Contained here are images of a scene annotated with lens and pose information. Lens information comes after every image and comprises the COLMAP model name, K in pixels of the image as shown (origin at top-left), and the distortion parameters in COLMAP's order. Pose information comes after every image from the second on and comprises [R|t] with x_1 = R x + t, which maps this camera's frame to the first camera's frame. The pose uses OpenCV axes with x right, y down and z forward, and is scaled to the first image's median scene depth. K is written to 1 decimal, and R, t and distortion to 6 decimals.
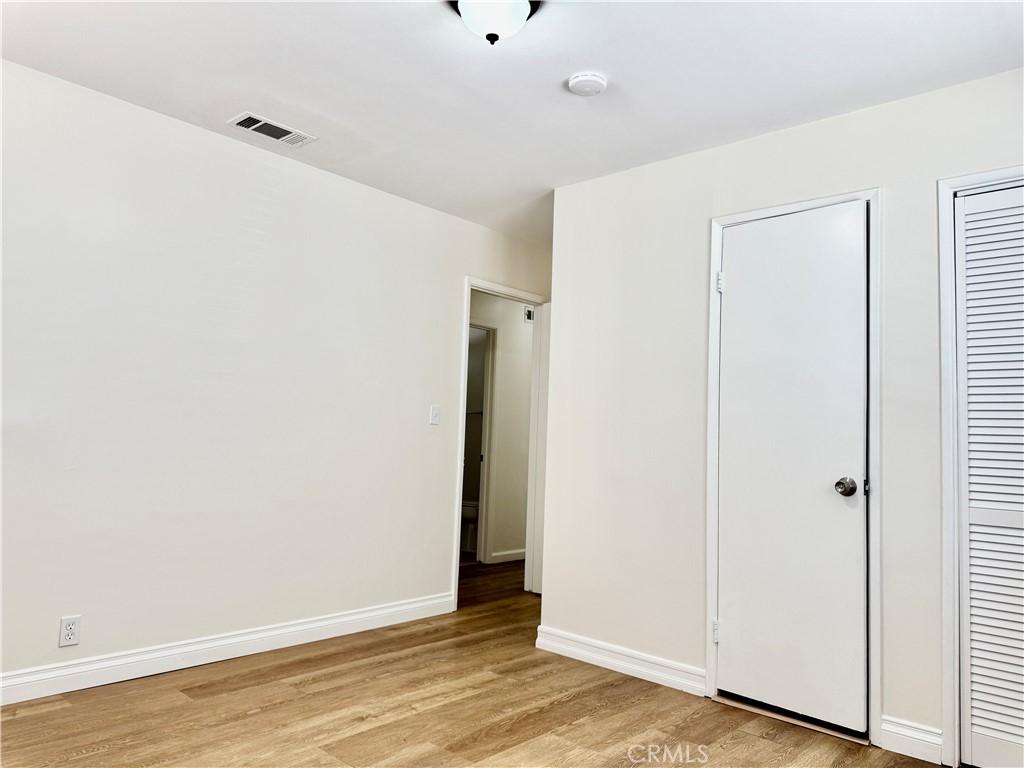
lens RADIAL K [[720.6, 0, 505.6], [0, 720.6, 376.1], [0, 0, 1]] dist [0.066939, -0.086393]
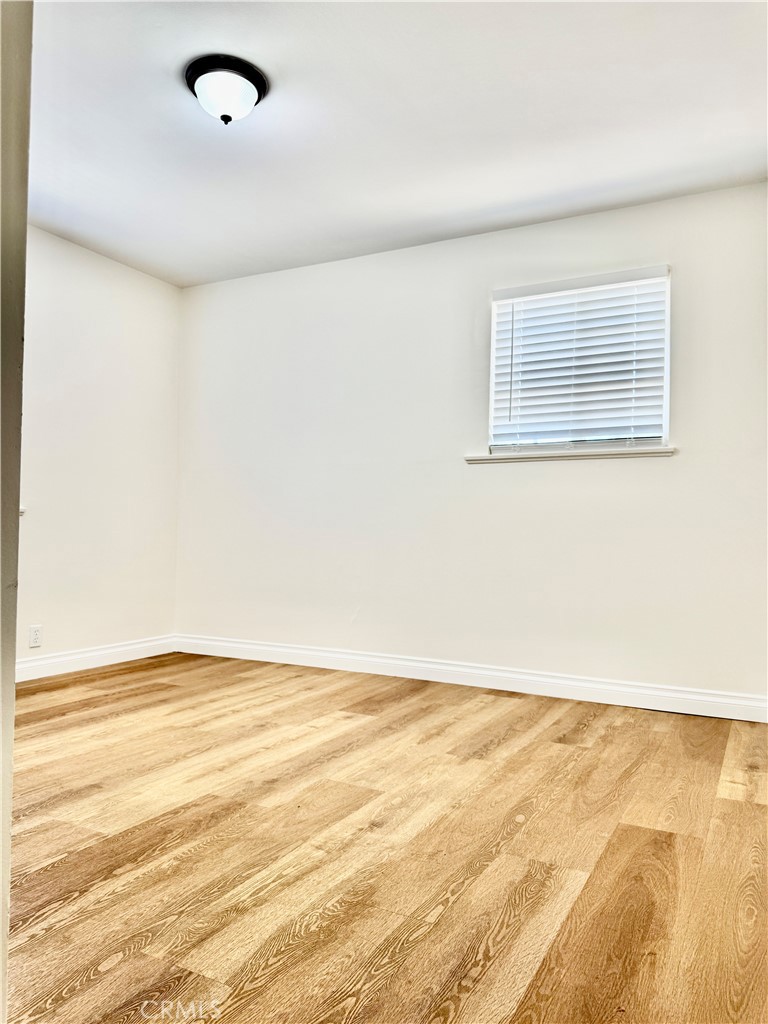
lens RADIAL K [[720.6, 0, 383.3], [0, 720.6, 511.6], [0, 0, 1]] dist [0.066939, -0.086393]
pose [[-0.962315, -0.058255, -0.265623, 0.009569], [-0.025875, 0.991968, -0.123811, 0.233589], [0.270702, -0.112273, -0.956094, 1.661818]]
